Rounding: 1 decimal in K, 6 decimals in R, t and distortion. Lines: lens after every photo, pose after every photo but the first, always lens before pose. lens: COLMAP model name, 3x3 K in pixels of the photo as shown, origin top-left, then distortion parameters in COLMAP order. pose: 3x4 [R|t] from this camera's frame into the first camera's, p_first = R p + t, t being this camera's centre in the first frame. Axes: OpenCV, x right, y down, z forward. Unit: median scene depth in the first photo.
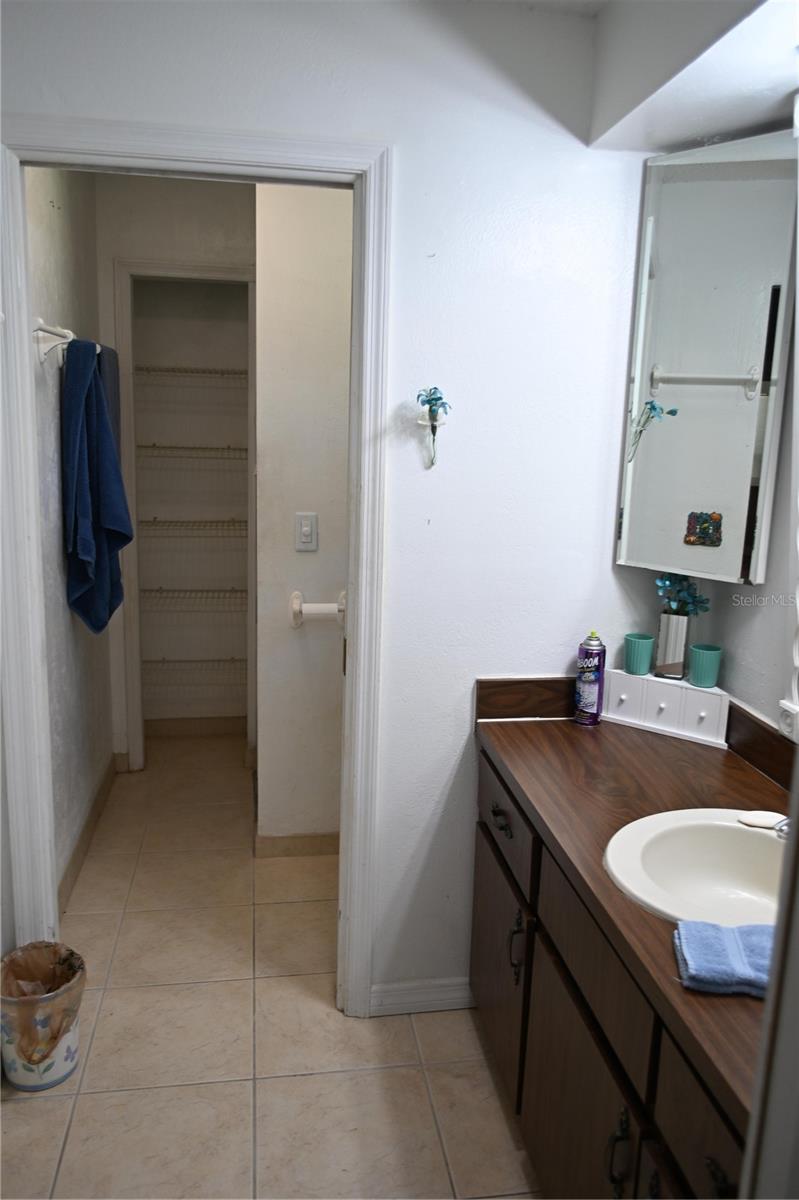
lens RADIAL K [[939.1, 0, 401.5], [0, 939.1, 597.6], [0, 0, 1]] dist [-0.024908, 0.017723]
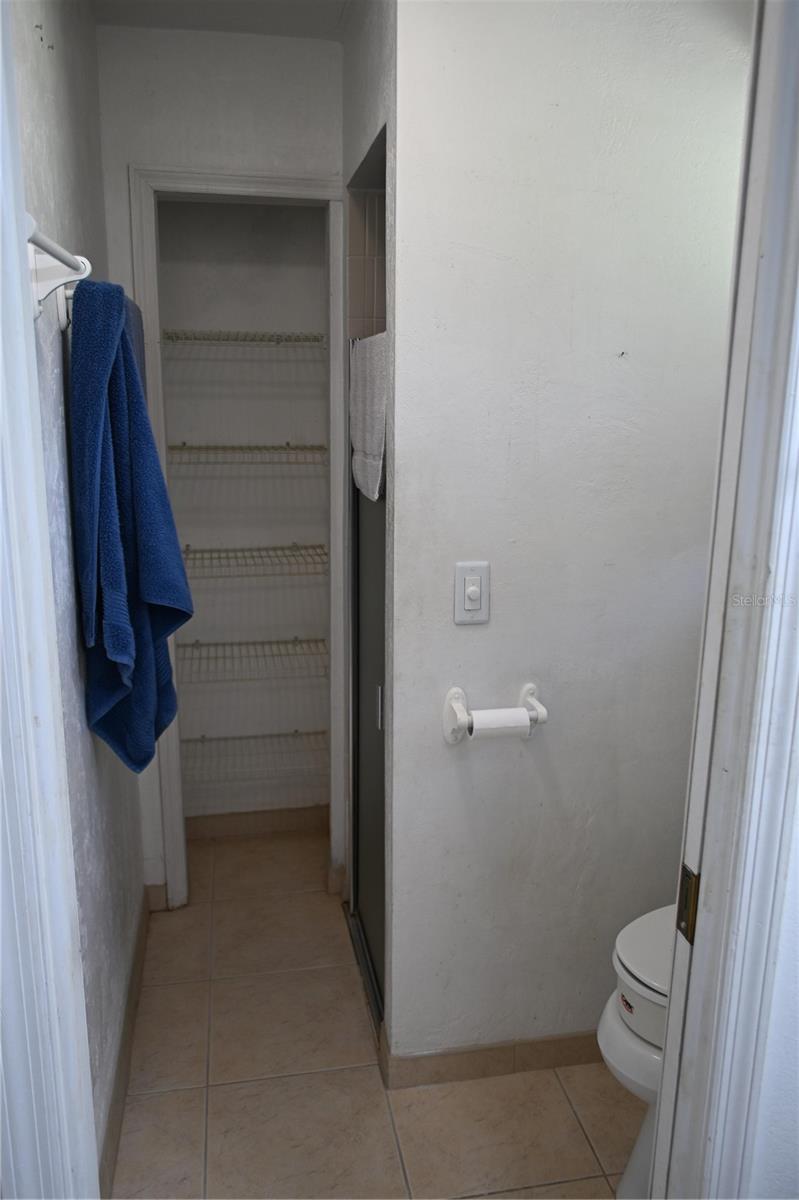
lens RADIAL K [[939.1, 0, 398.5], [0, 939.1, 601.5], [0, 0, 1]] dist [-0.024908, 0.017723]
pose [[0.999468, -0.026371, 0.019205, -0.162062], [0.025723, 0.999117, 0.033222, -0.086380], [-0.020064, -0.032710, 0.999263, 0.387019]]
